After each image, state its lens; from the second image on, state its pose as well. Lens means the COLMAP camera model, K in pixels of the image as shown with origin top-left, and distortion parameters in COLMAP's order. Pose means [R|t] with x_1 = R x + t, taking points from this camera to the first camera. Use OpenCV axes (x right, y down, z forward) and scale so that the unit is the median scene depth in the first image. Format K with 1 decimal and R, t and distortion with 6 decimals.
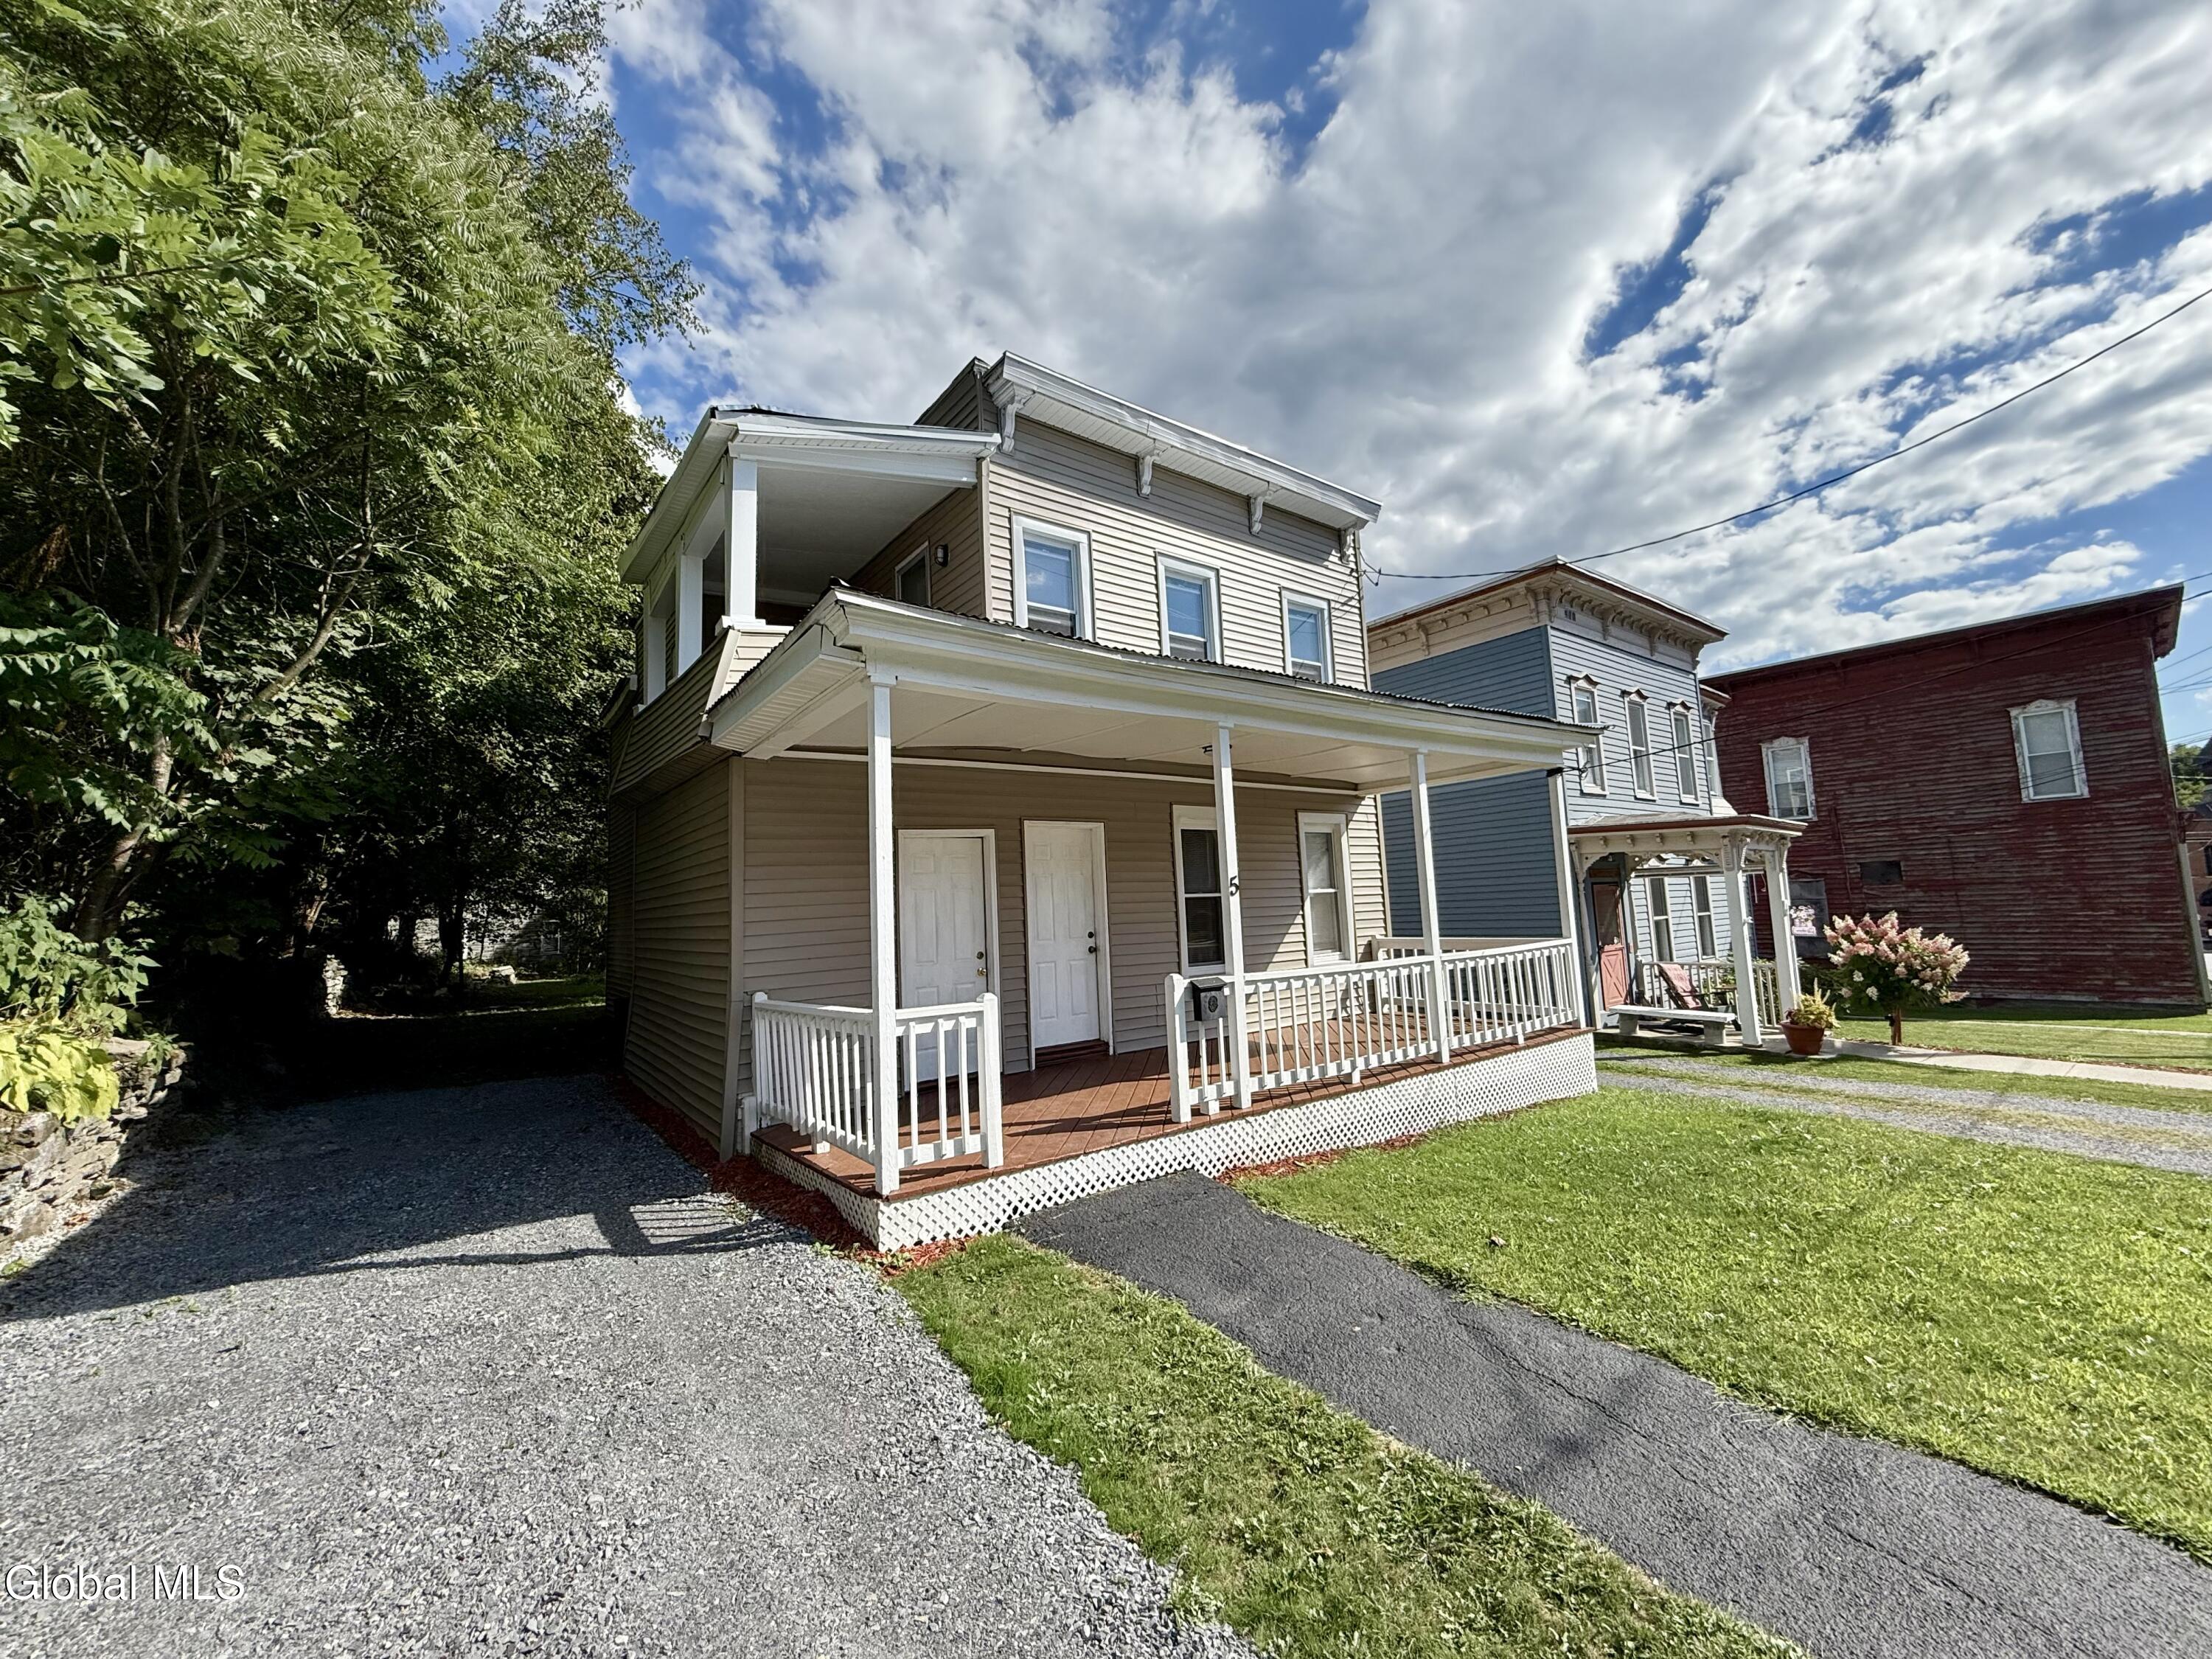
lens RADIAL K [[875.8, 0, 1099.6], [0, 875.8, 827.0], [0, 0, 1]] dist [-0.001404, -0.000770]
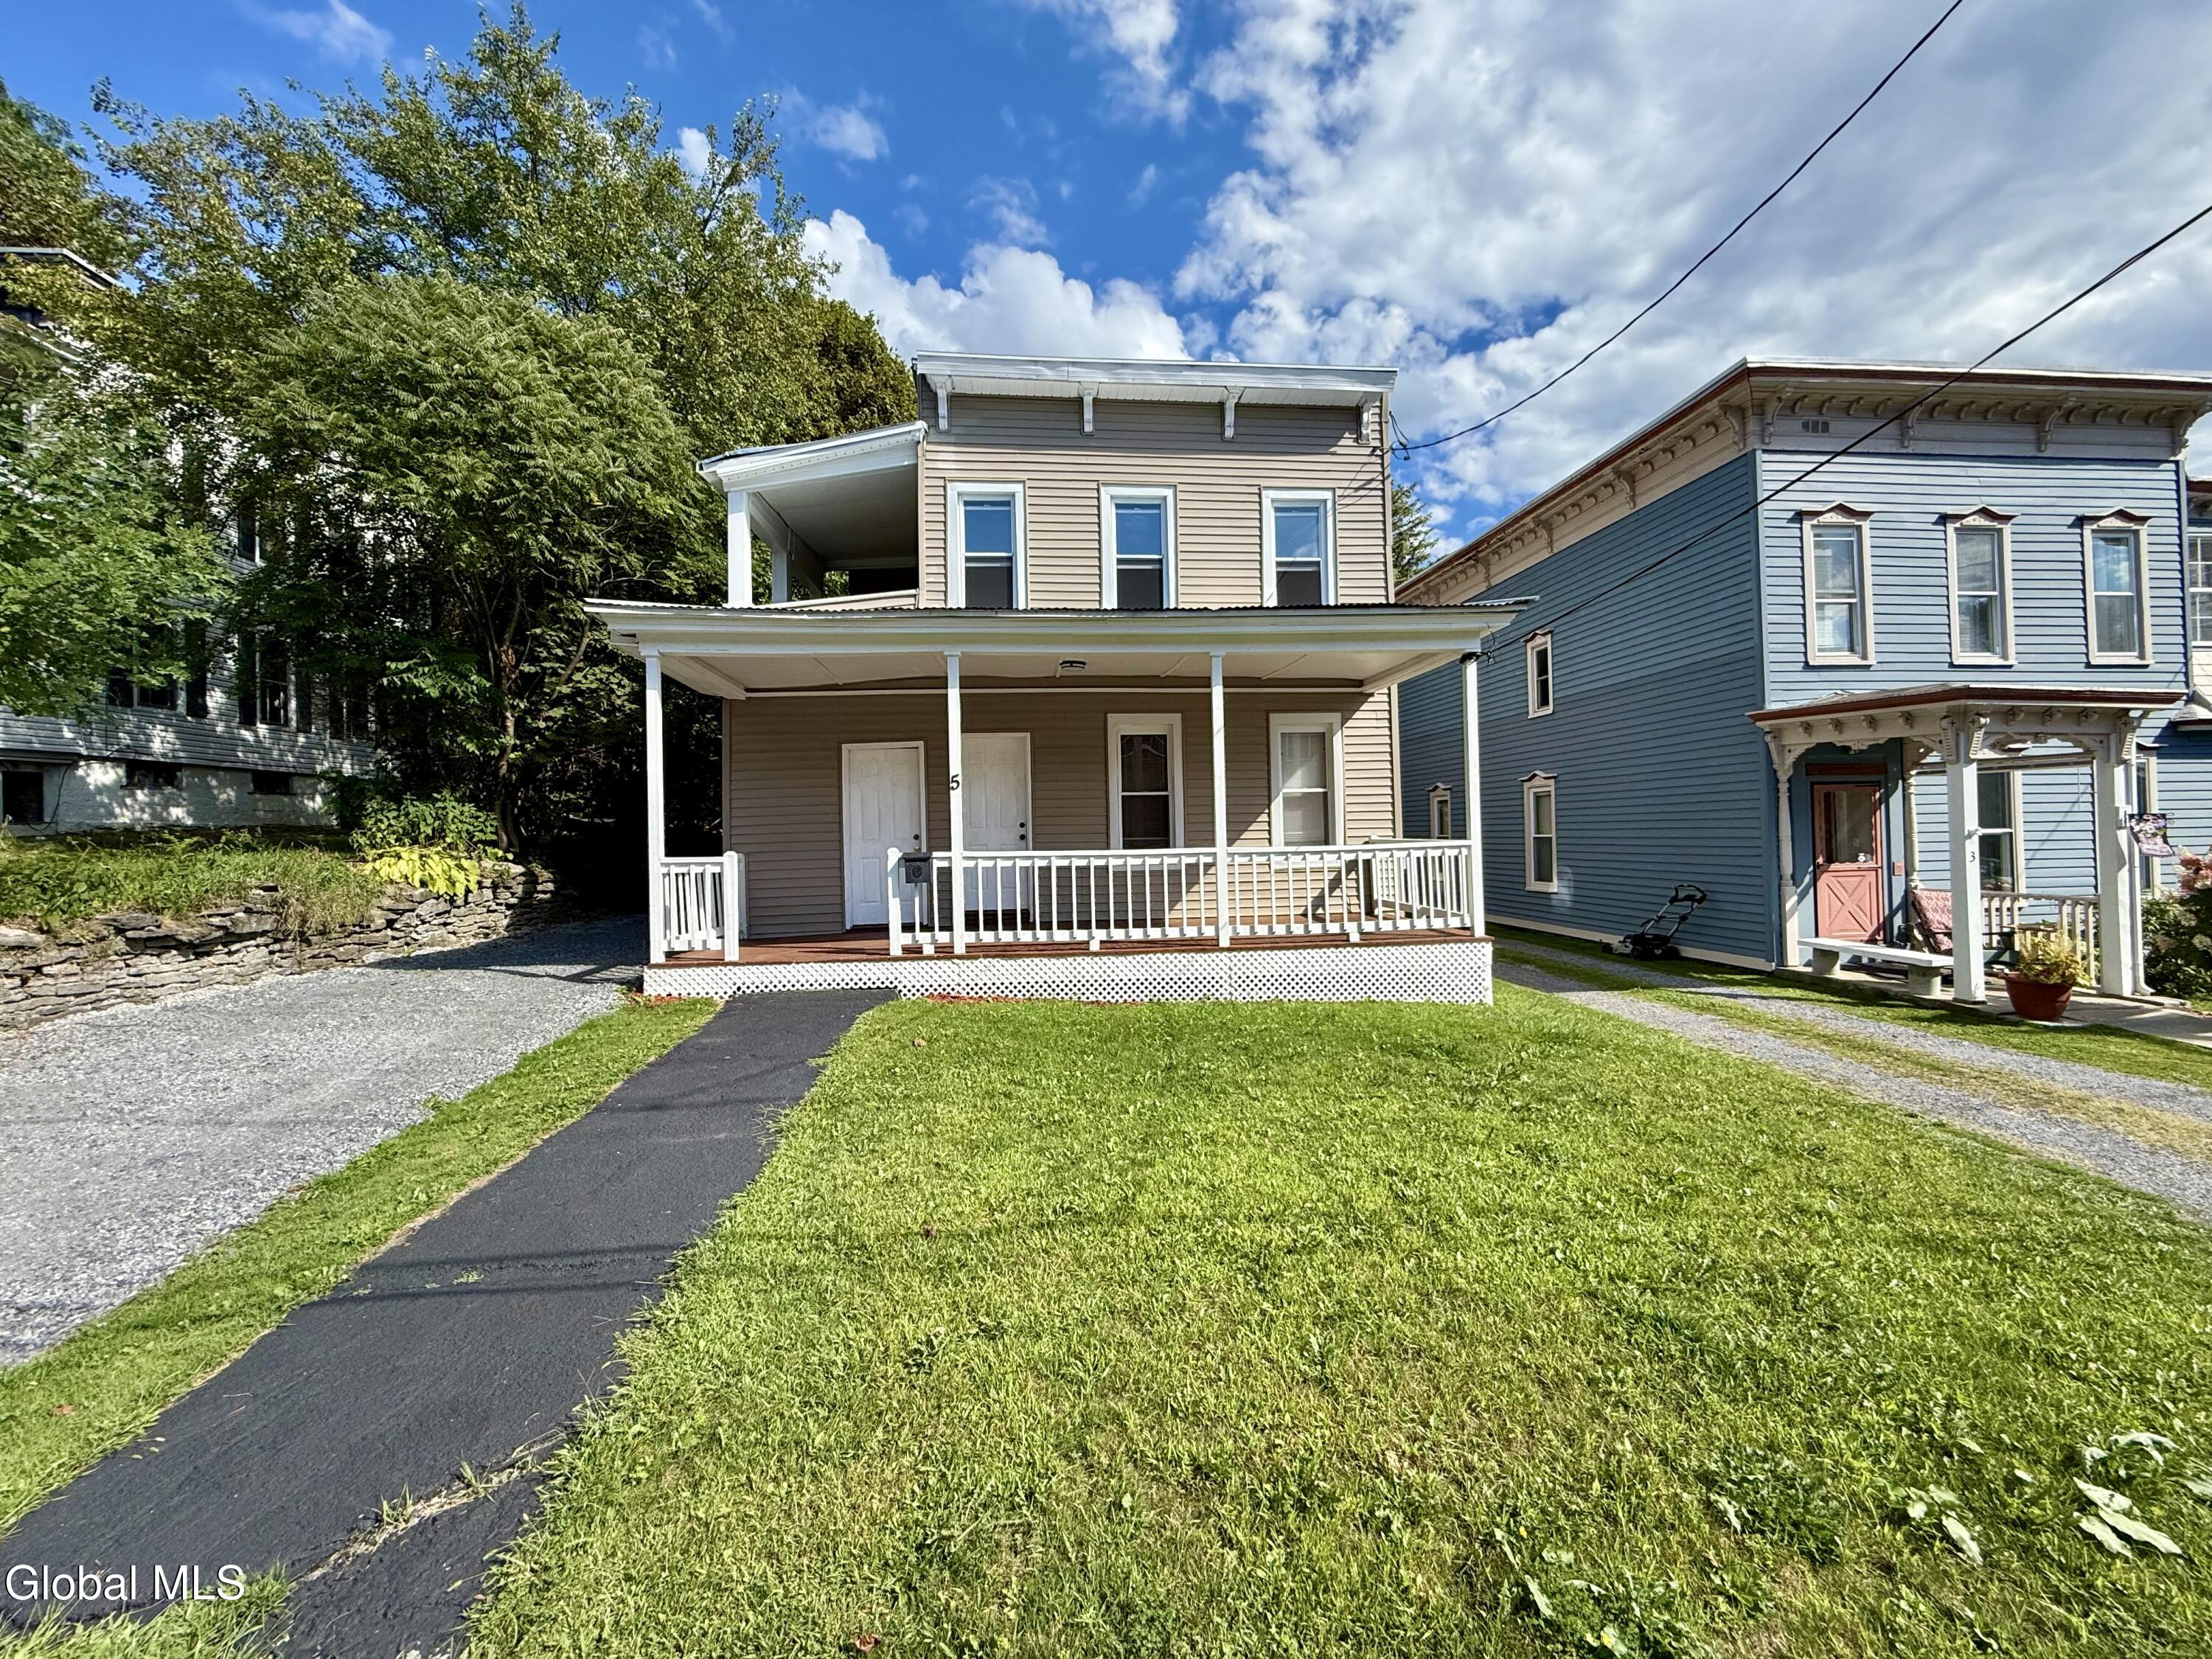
lens RADIAL K [[875.8, 0, 1102.9], [0, 875.8, 827.7], [0, 0, 1]] dist [-0.001404, -0.000770]
pose [[0.856293, 0.021112, -0.516058, 0.651229], [0.033618, 0.994767, 0.096479, 0.011714], [0.515395, -0.099963, 0.851103, 0.016987]]
